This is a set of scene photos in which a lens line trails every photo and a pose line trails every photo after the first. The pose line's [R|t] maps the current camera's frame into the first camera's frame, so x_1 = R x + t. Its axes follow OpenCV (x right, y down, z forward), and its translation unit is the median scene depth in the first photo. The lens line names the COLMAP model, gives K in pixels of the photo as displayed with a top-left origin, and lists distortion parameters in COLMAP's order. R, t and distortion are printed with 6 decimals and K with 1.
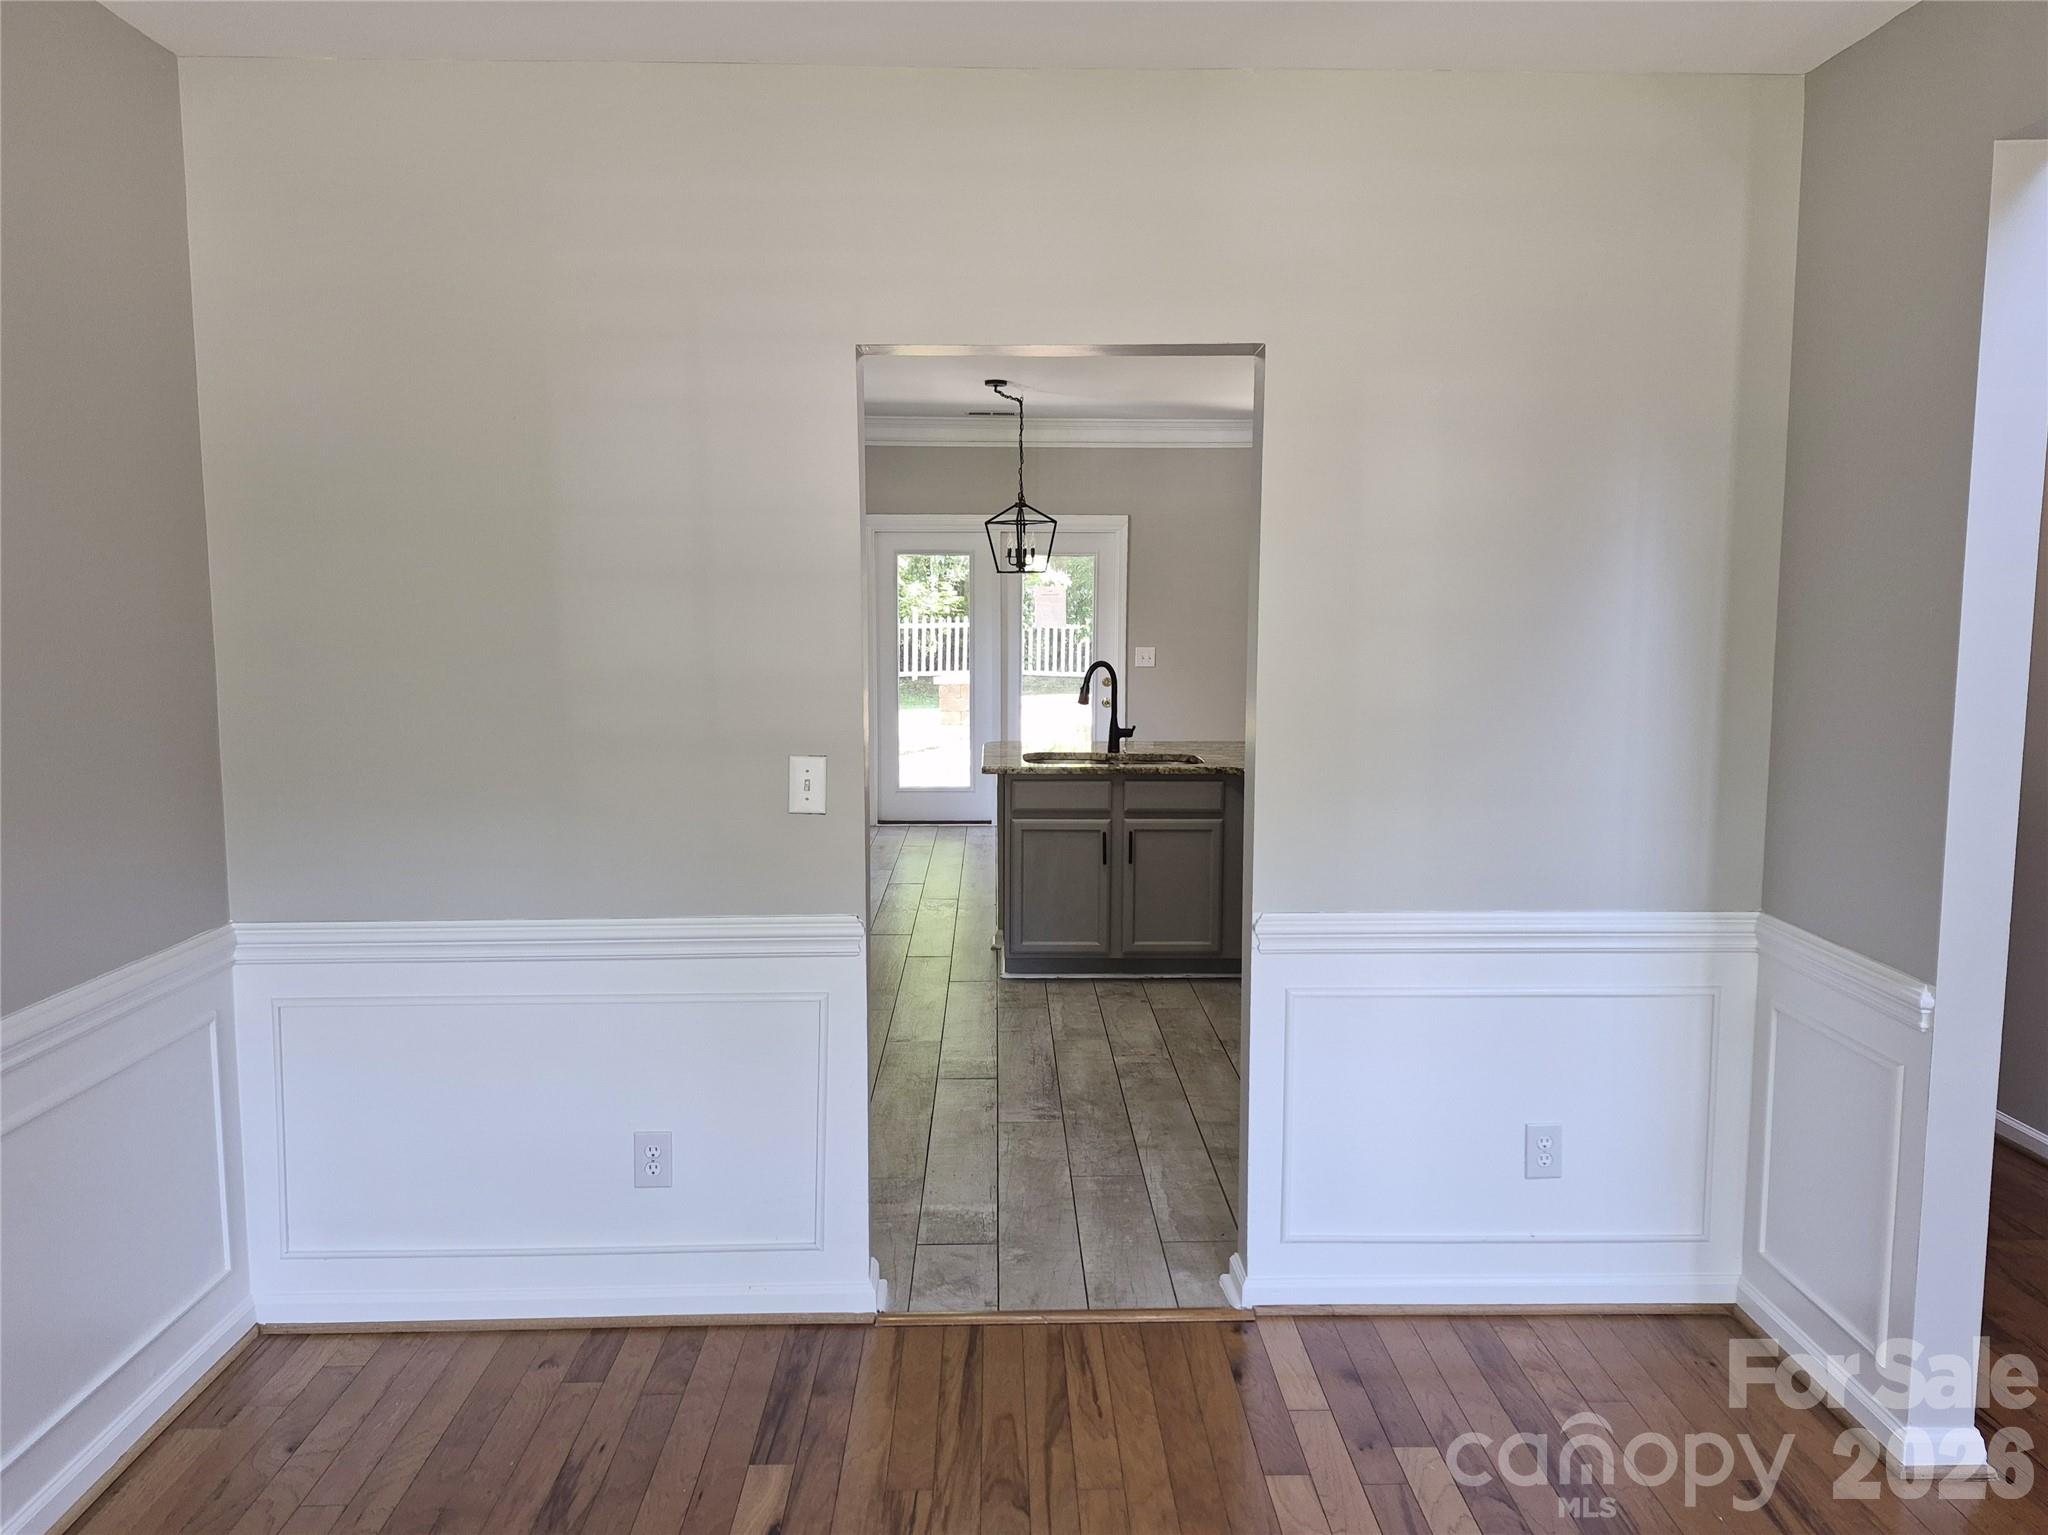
lens RADIAL K [[1471.1, 0, 1026.6], [0, 1471.1, 745.1], [0, 0, 1]] dist [0.156983, -0.163961]
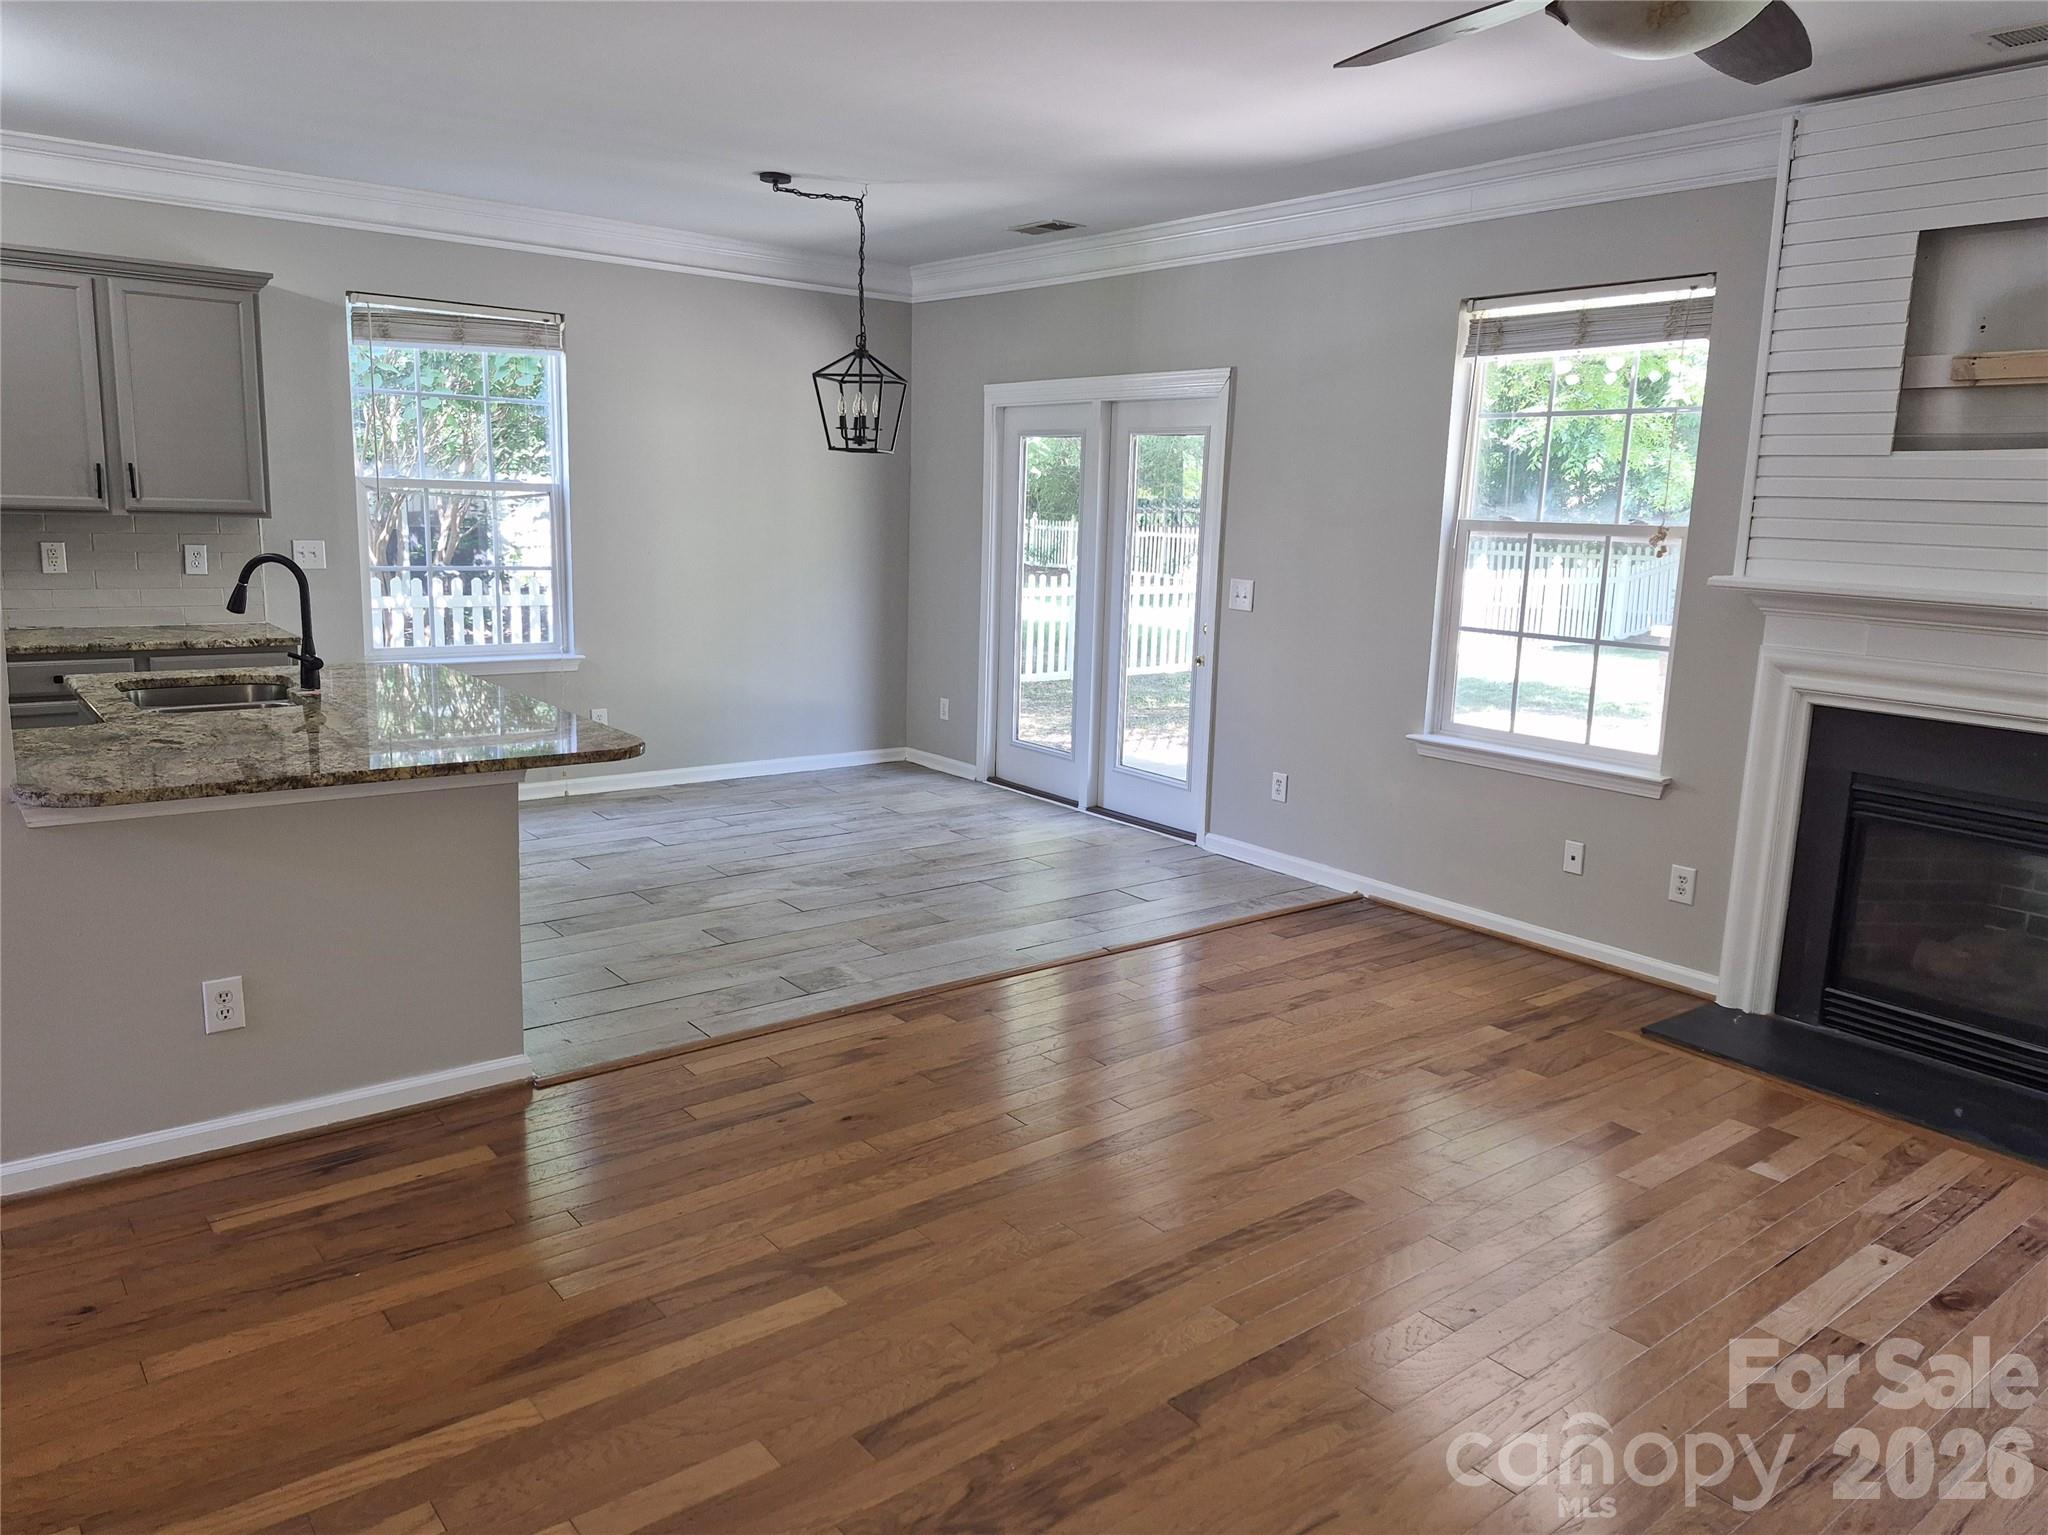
lens RADIAL K [[1407.5, 0, 1028.5], [0, 1407.5, 761.8], [0, 0, 1]] dist [0.069316, -0.100140]
pose [[0.593501, 0.167290, -0.787255, 1.558755], [-0.113482, 0.985781, 0.123923, -0.161015], [0.796793, 0.015791, 0.604047, 1.684487]]
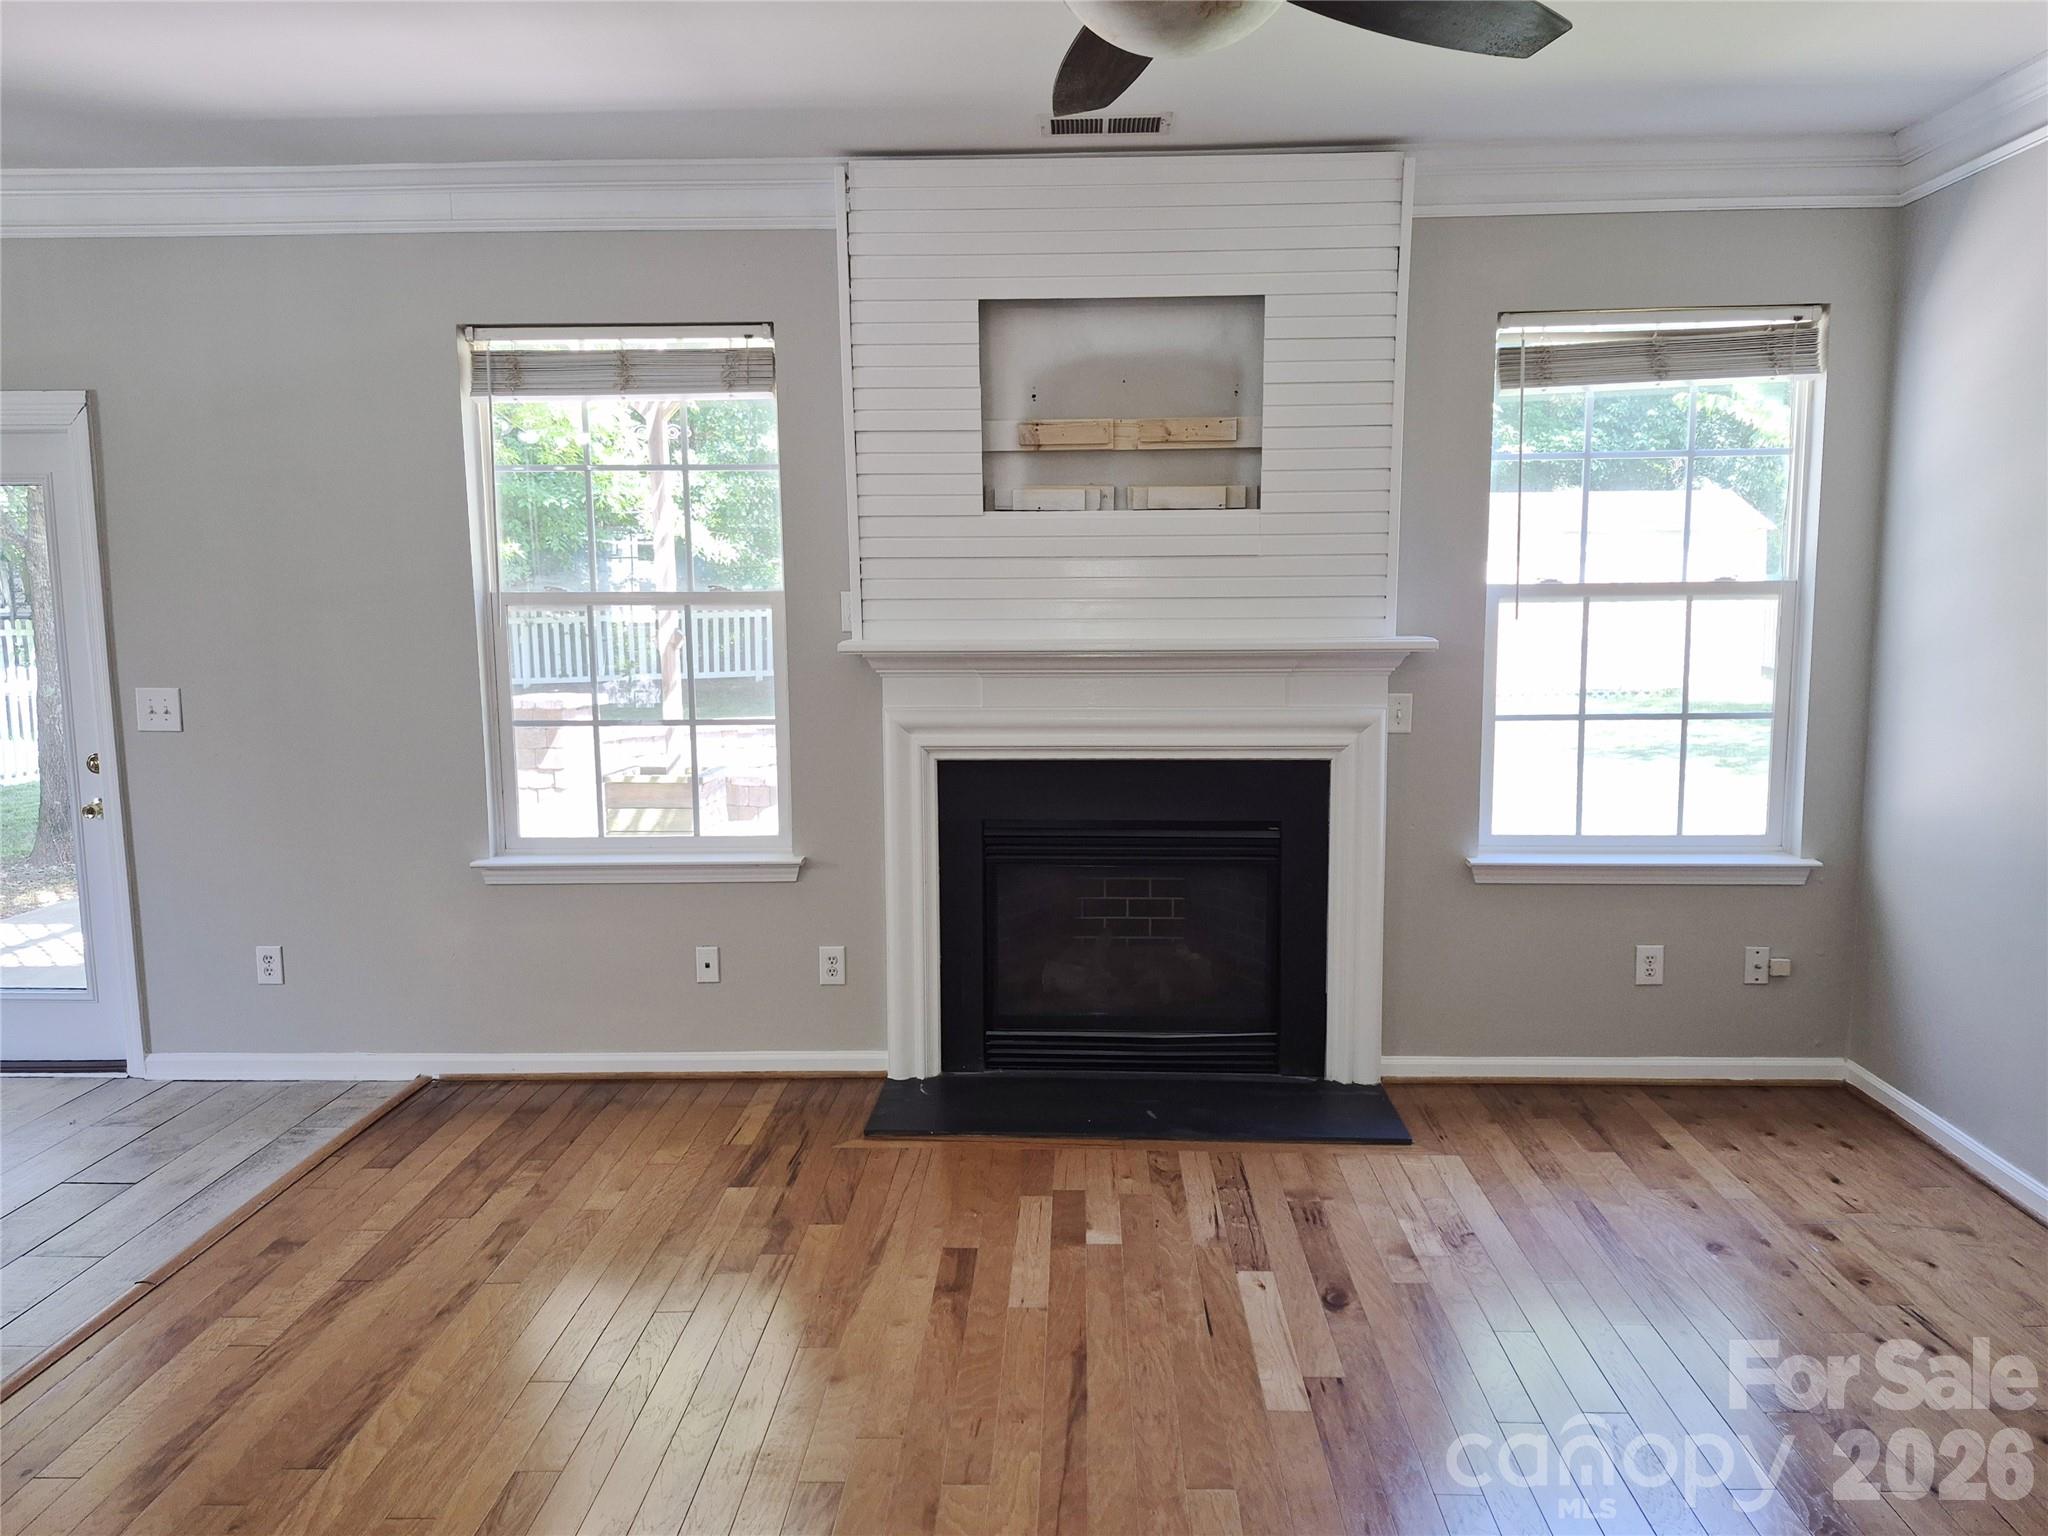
lens RADIAL K [[1436.6, 0, 1034.2], [0, 1436.6, 762.0], [0, 0, 1]] dist [0.102263, -0.139676]
pose [[0.998154, 0.001151, -0.060723, 1.123720], [0.000117, 0.999782, 0.020865, -0.159047], [0.060734, -0.020834, 0.997937, 1.720570]]
